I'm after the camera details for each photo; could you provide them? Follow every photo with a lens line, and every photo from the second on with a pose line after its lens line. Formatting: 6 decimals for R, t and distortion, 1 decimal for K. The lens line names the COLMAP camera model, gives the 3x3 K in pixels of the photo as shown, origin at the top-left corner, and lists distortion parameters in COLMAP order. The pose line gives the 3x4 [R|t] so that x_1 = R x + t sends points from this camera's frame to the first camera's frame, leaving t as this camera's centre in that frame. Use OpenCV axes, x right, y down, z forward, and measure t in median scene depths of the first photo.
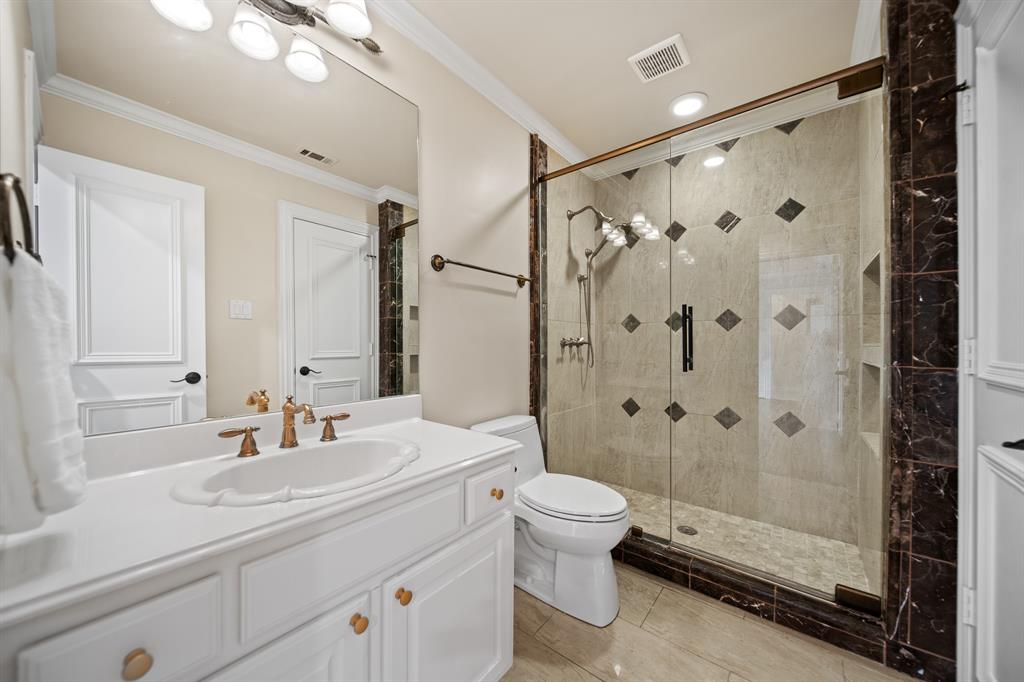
lens RADIAL K [[361.4, 0, 512.7], [0, 361.4, 342.8], [0, 0, 1]] dist [0.000247, -0.000199]
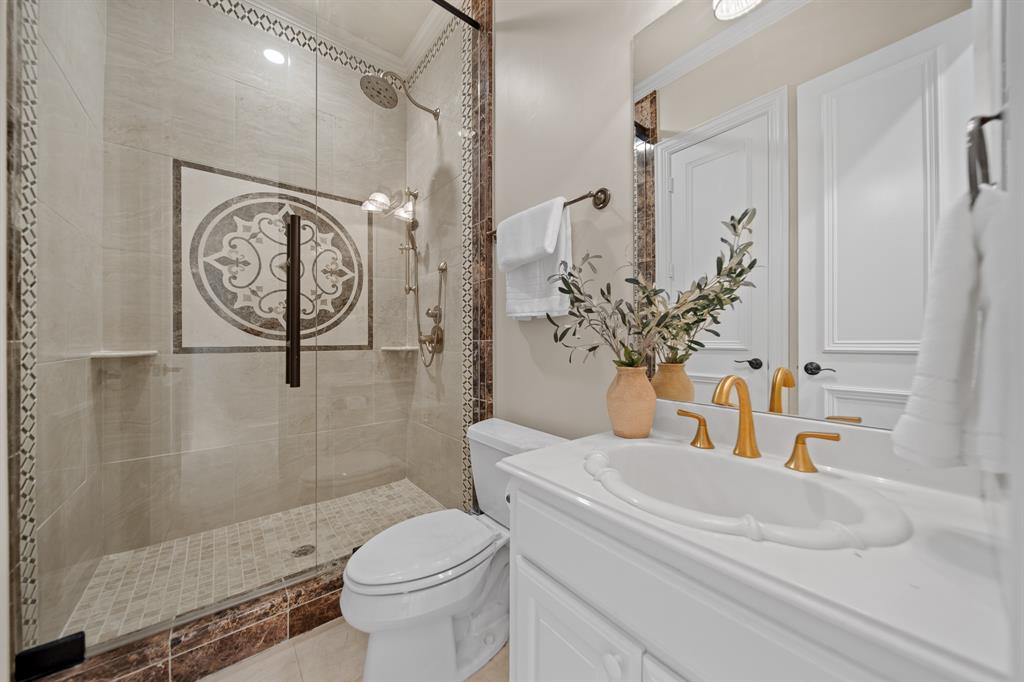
lens RADIAL K [[361.4, 0, 512.7], [0, 361.4, 342.8], [0, 0, 1]] dist [0.000247, -0.000199]
pose [[-0.215007, 0.005183, -0.976599, 0.397059], [0.016718, 0.999859, 0.001626, 0.011277], [0.976469, -0.015977, -0.215064, 0.778442]]
